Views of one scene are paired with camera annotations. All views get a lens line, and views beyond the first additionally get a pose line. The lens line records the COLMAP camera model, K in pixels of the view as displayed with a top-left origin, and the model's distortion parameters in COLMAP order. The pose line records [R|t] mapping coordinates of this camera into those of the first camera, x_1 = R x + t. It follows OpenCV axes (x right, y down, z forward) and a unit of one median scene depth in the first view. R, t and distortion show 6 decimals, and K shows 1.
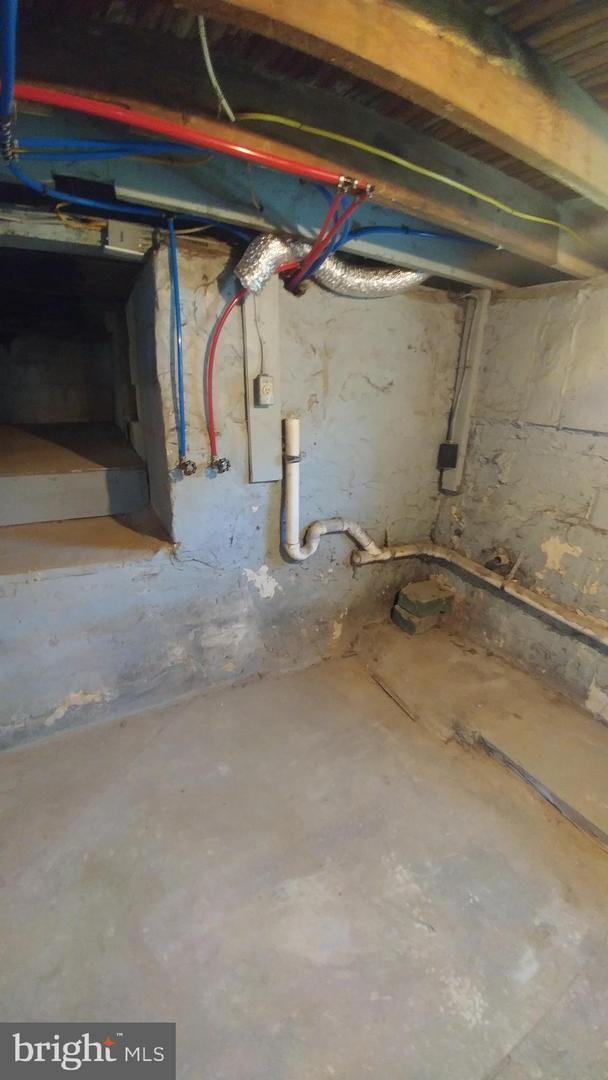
lens RADIAL K [[391.7, 0, 322.3], [0, 391.7, 541.6], [0, 0, 1]] dist [-0.028819, -0.010403]
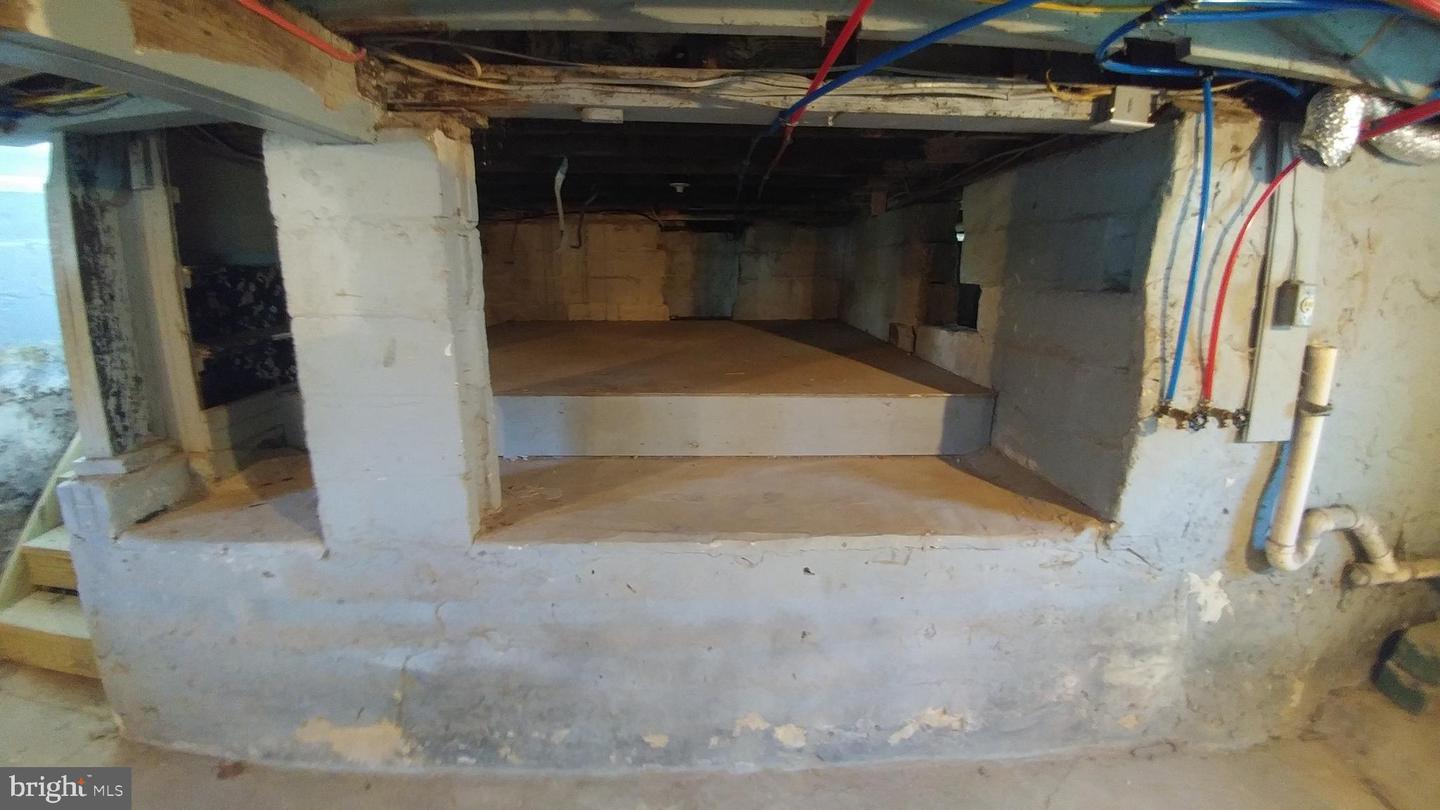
lens RADIAL K [[522.3, 0, 721.7], [0, 522.3, 389.7], [0, 0, 1]] dist [-0.028819, -0.010403]
pose [[0.880906, 0.070407, -0.468026, -0.516457], [-0.136240, 0.984740, -0.108289, -0.030464], [0.453259, 0.159156, 0.877055, -0.096569]]
